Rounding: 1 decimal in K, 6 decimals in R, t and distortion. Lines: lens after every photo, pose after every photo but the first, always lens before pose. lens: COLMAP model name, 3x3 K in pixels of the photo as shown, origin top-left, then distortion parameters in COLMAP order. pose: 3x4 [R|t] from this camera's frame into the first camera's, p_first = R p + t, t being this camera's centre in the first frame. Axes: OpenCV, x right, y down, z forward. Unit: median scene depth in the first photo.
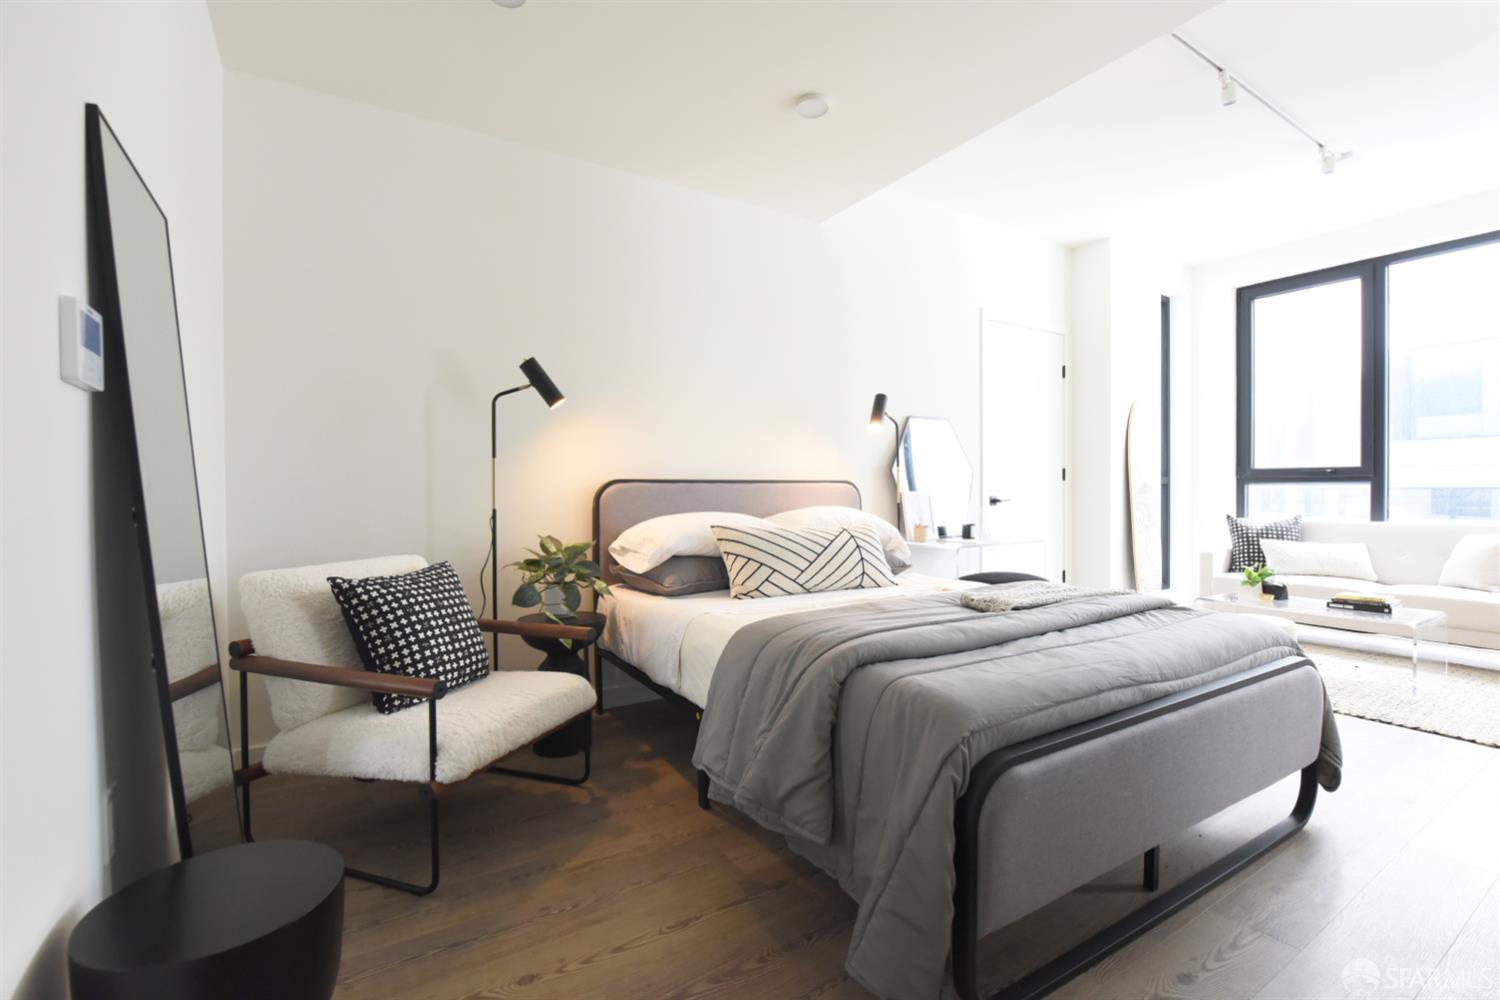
lens RADIAL K [[667.1, 0, 750.4], [0, 667.1, 500.4], [0, 0, 1]] dist [-0.014163, -0.002235]
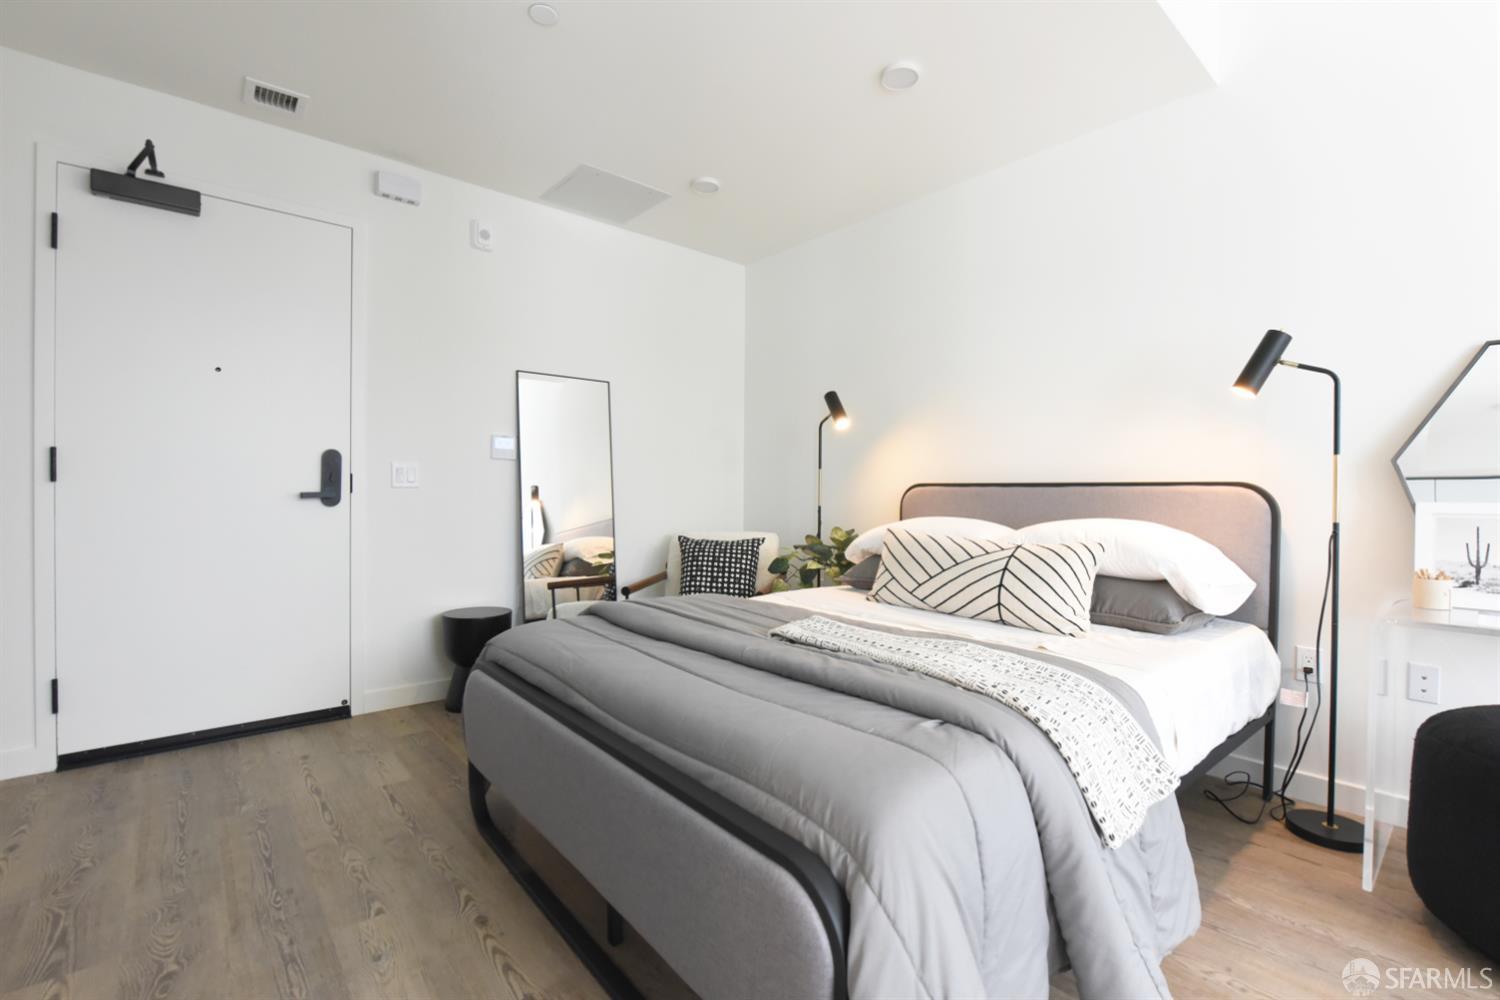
lens RADIAL K [[667.1, 0, 755.3], [0, 667.1, 497.8], [0, 0, 1]] dist [-0.014163, -0.002235]
pose [[0.158141, 0.016816, -0.987273, 0.978727], [-0.024255, 0.999619, 0.013141, -0.018458], [0.987119, 0.021868, 0.158489, 0.668568]]
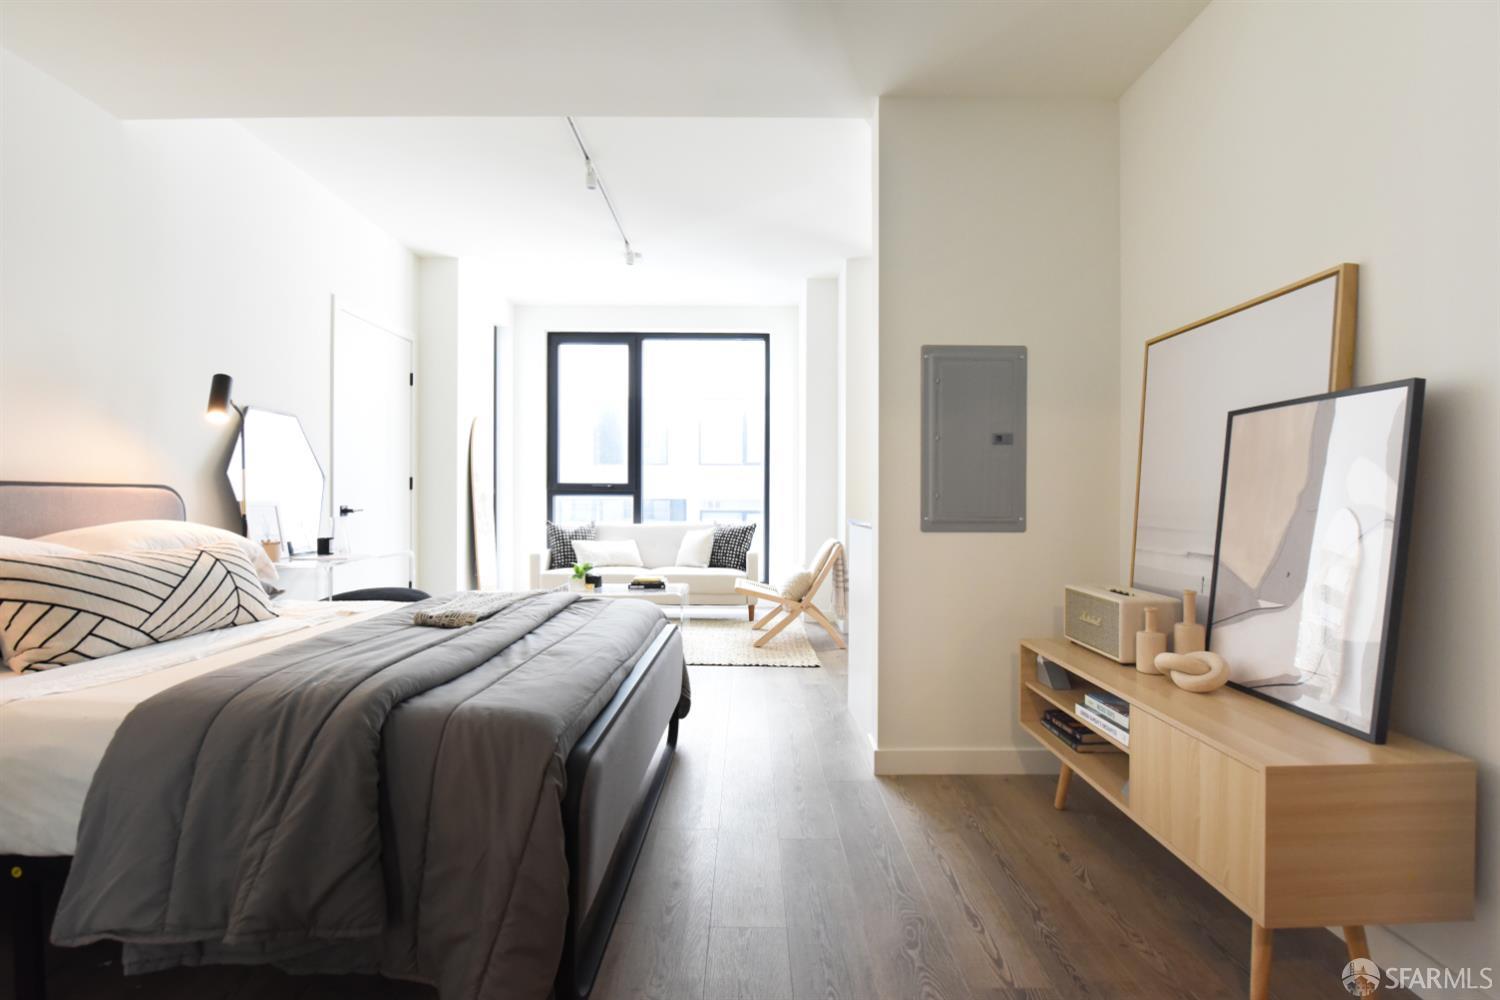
lens RADIAL K [[667.1, 0, 757.6], [0, 667.1, 500.7], [0, 0, 1]] dist [-0.014163, -0.002235]
pose [[0.522518, 0.004910, 0.852614, -0.188714], [0.006062, 0.999937, -0.009473, -0.002559], [-0.852607, 0.010119, 0.522455, 0.096537]]
